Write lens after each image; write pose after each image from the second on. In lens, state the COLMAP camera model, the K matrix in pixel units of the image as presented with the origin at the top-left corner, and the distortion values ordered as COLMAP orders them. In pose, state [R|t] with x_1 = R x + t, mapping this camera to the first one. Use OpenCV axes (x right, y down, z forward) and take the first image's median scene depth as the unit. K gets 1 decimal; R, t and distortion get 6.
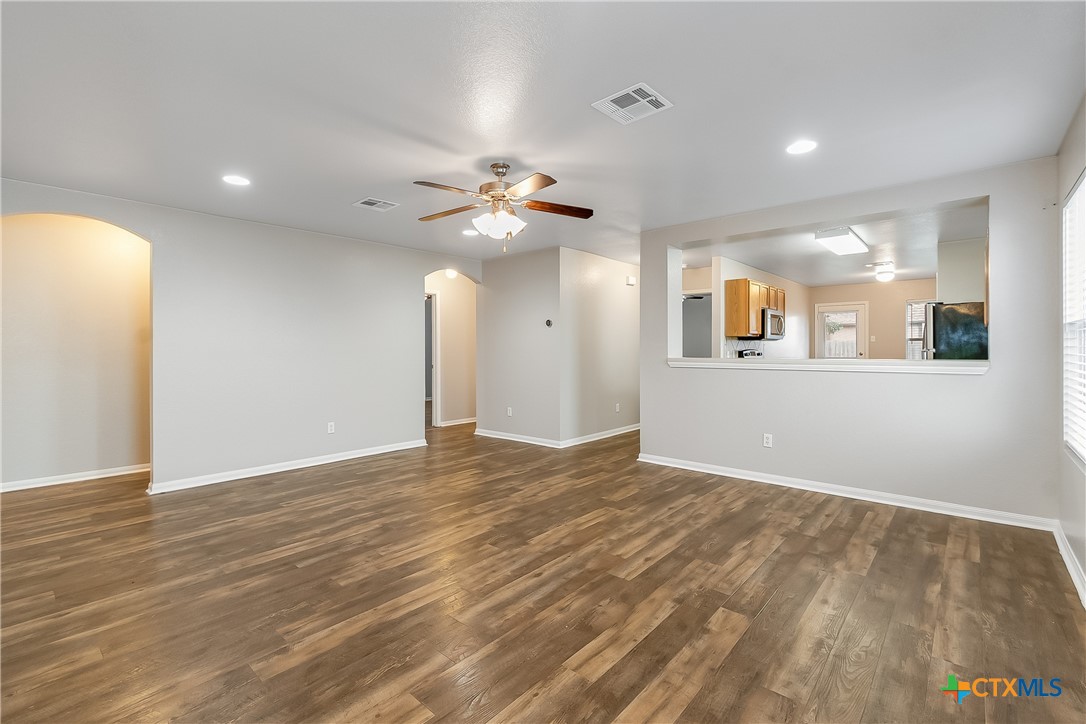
lens RADIAL K [[483.4, 0, 542.0], [0, 483.4, 349.4], [0, 0, 1]] dist [0.002521, -0.000122]
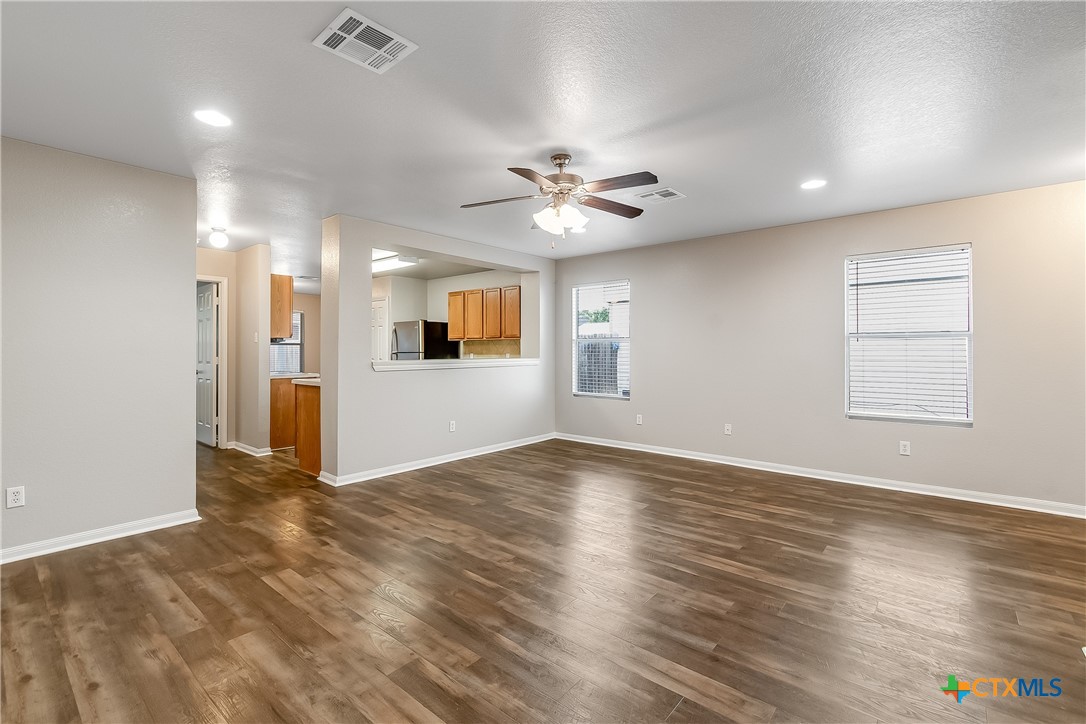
lens RADIAL K [[483.4, 0, 542.0], [0, 483.4, 349.4], [0, 0, 1]] dist [0.002521, -0.000122]
pose [[-0.021151, 0.006393, 0.999756, -1.082749], [0.004748, 0.999969, -0.006294, 0.000554], [-0.999765, 0.004614, -0.021181, 1.117113]]
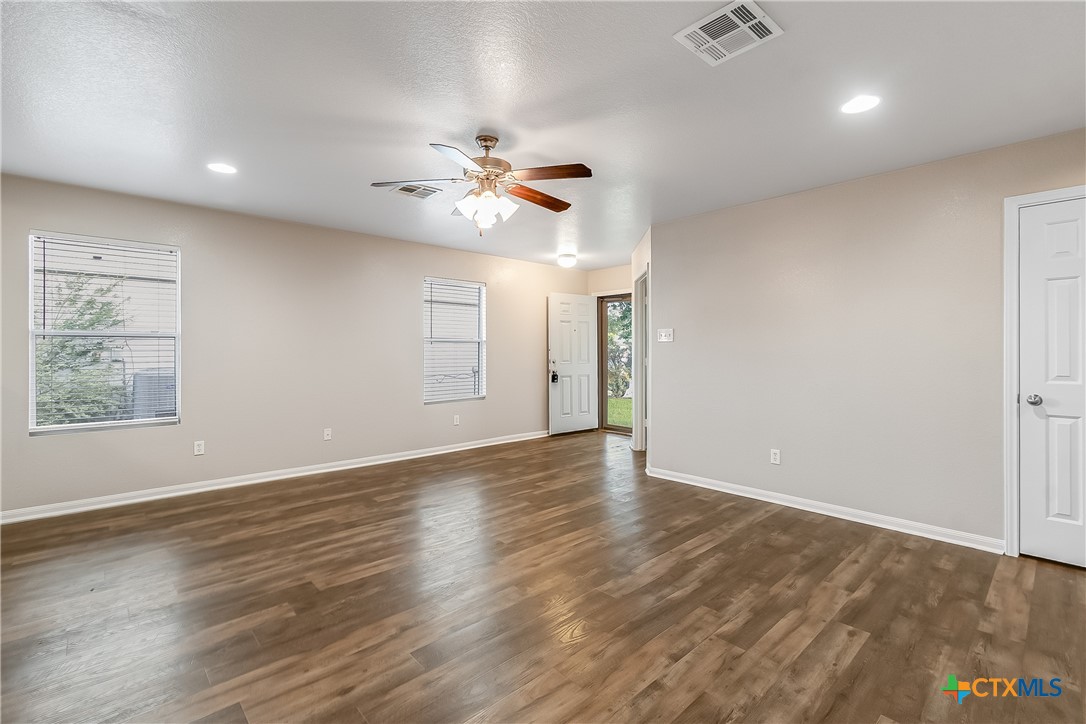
lens RADIAL K [[489.2, 0, 545.2], [0, 489.2, 346.7], [0, 0, 1]] dist [0.000573, -0.000322]
pose [[-0.995502, 0.004985, 0.094613, -0.286444], [0.004517, 0.999976, -0.005162, -0.006059], [-0.094637, -0.004711, -0.995501, 1.964915]]
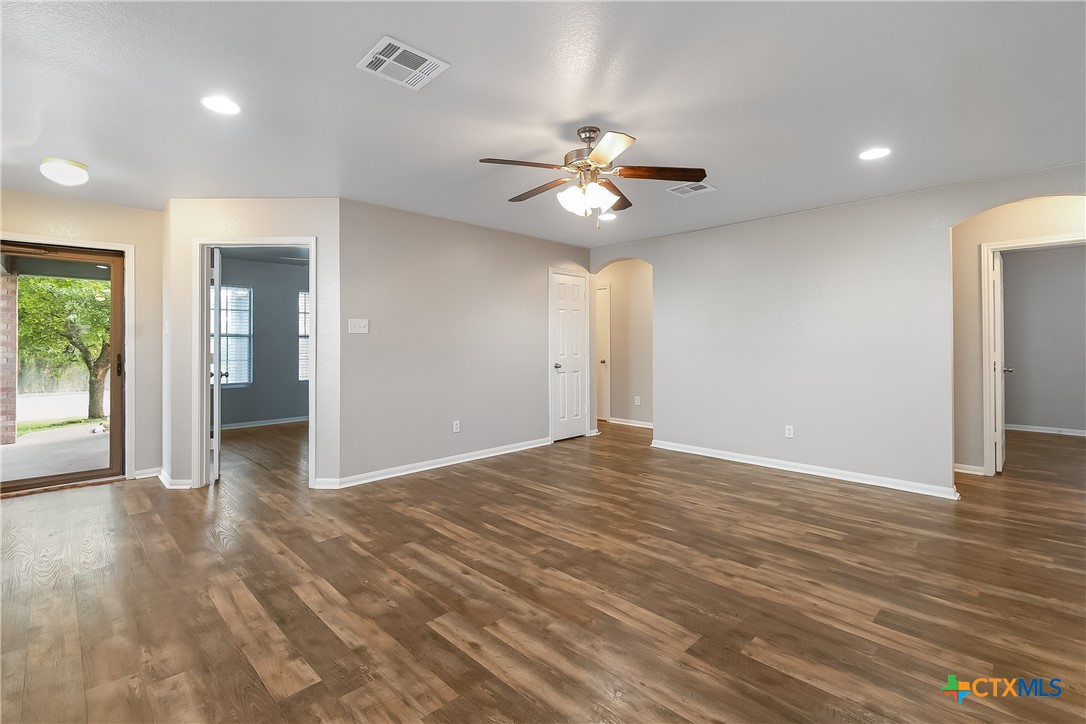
lens RADIAL K [[489.2, 0, 545.2], [0, 489.2, 346.7], [0, 0, 1]] dist [0.000573, -0.000322]
pose [[-0.059950, 0.012892, -0.998118, 0.821259], [-0.000216, 0.999916, 0.012928, -0.007789], [0.998201, 0.000991, -0.059942, 1.027537]]
